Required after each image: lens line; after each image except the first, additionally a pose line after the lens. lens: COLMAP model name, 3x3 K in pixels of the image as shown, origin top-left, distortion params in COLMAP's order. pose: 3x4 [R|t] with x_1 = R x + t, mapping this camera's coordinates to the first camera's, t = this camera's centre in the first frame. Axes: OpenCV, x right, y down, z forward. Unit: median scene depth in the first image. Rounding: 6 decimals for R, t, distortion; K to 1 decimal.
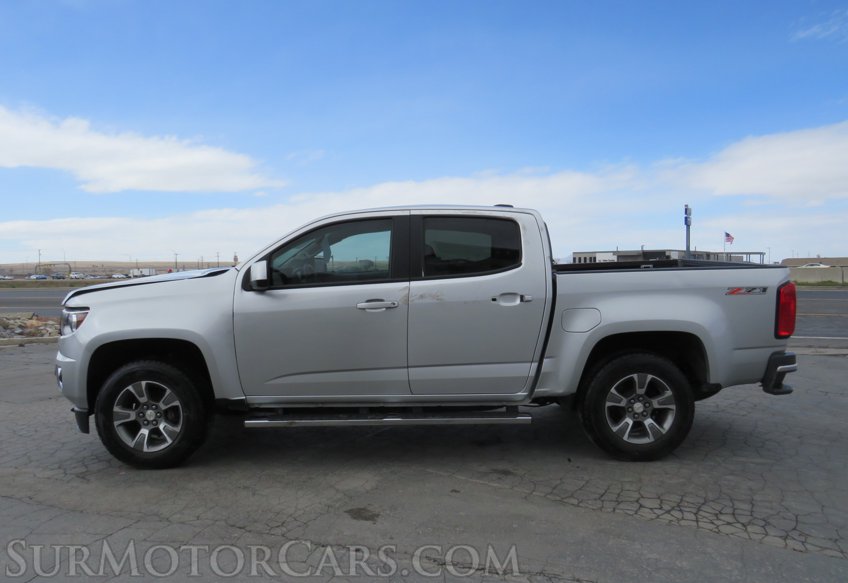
lens RADIAL K [[601.9, 0, 431.0], [0, 601.9, 308.9], [0, 0, 1]] dist [-0.044962, 0.017359]
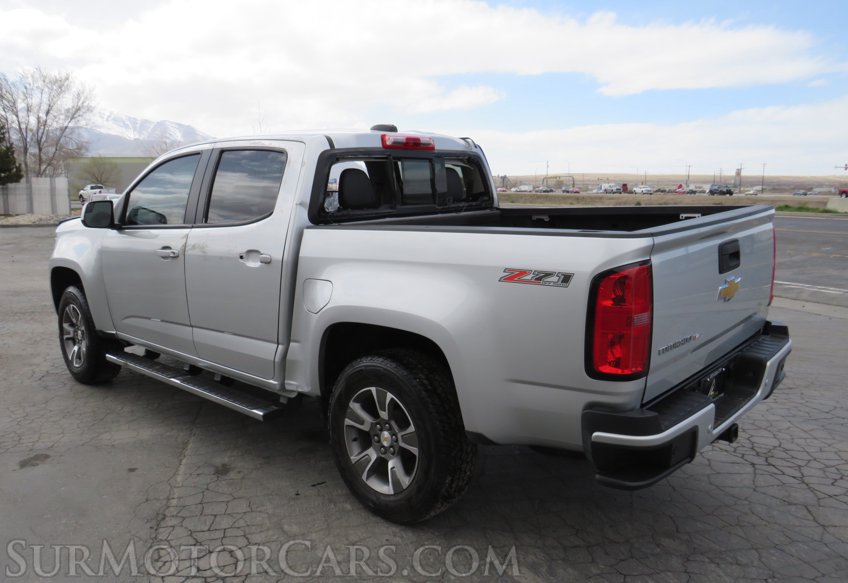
lens RADIAL K [[750.6, 0, 466.0], [0, 750.6, 296.6], [0, 0, 1]] dist [-0.042403, 0.008825]
pose [[0.717585, 0.115389, -0.686846, 0.951466], [-0.056301, 0.992563, 0.107928, -0.082735], [0.694192, -0.038777, 0.718745, 0.474687]]
